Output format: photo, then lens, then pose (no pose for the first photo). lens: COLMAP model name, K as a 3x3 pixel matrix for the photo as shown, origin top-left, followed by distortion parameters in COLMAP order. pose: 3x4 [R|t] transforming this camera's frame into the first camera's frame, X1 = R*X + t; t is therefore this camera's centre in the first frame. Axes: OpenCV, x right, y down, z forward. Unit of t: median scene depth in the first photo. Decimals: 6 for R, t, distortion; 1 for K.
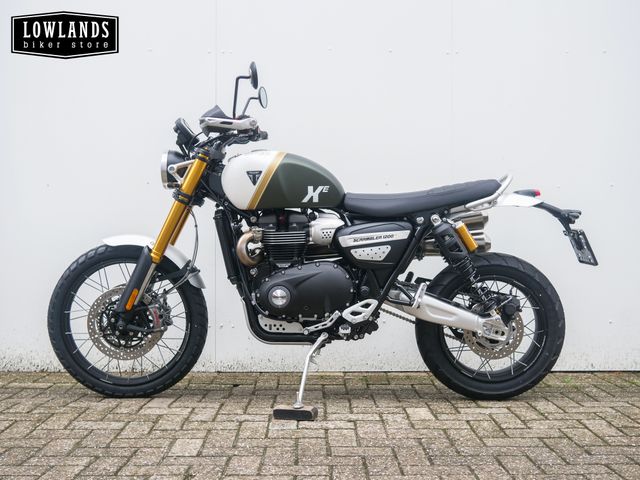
lens RADIAL K [[744.5, 0, 320.0], [0, 744.5, 240.0], [0, 0, 1]] dist [-0.004721, 0.025712]
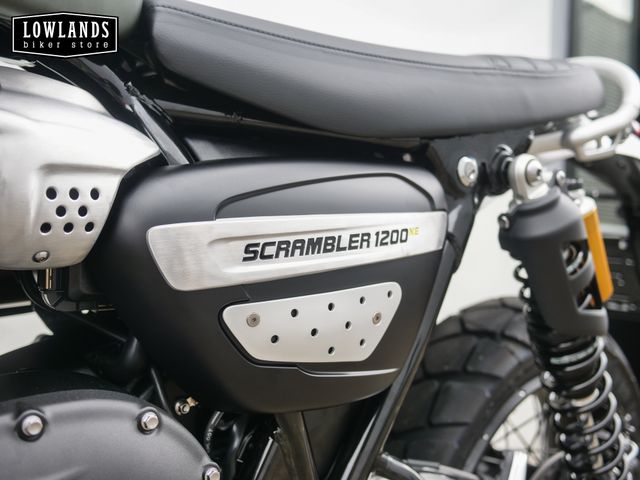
lens RADIAL K [[744.5, 0, 320.0], [0, 744.5, 240.0], [0, 0, 1]] dist [-0.004721, 0.025712]
pose [[0.732305, 0.033784, 0.680138, -0.057009], [-0.049767, 0.998753, 0.003973, -0.003700], [-0.679156, -0.036758, 0.733073, 0.857783]]
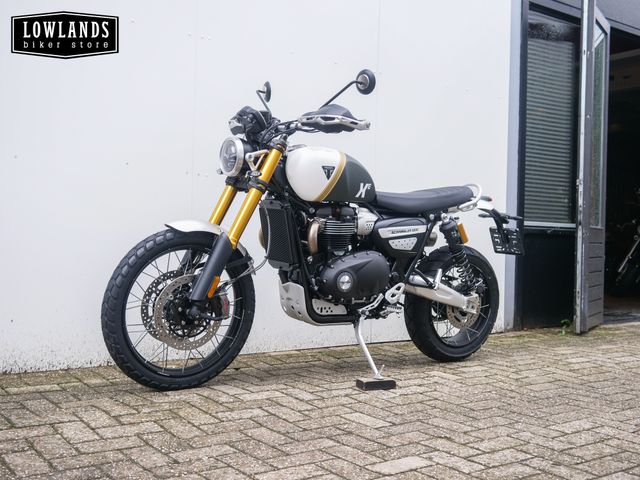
lens RADIAL K [[744.5, 0, 320.0], [0, 744.5, 240.0], [0, 0, 1]] dist [-0.004721, 0.025712]
pose [[0.814174, 0.018067, 0.580340, -0.712083], [-0.030380, 0.999472, 0.011505, 0.002288], [-0.579826, -0.026998, 0.814293, 0.120206]]
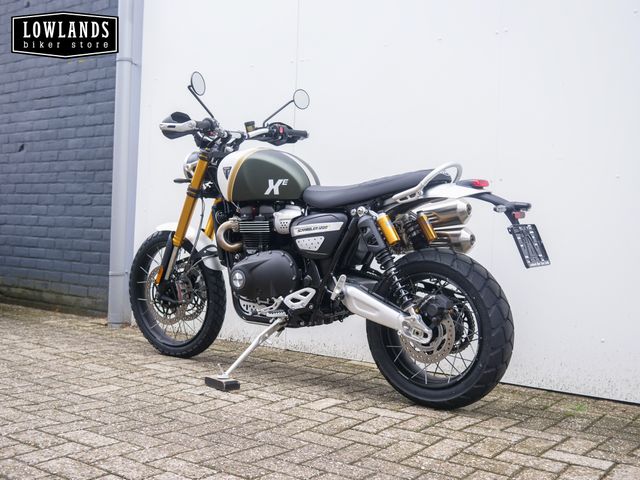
lens RADIAL K [[744.5, 0, 320.0], [0, 744.5, 240.0], [0, 0, 1]] dist [-0.004721, 0.025712]
pose [[0.792469, 0.030875, -0.609131, 0.702165], [-0.033277, 0.999419, 0.007365, 0.004897], [0.609004, 0.014434, 0.793036, 0.187674]]
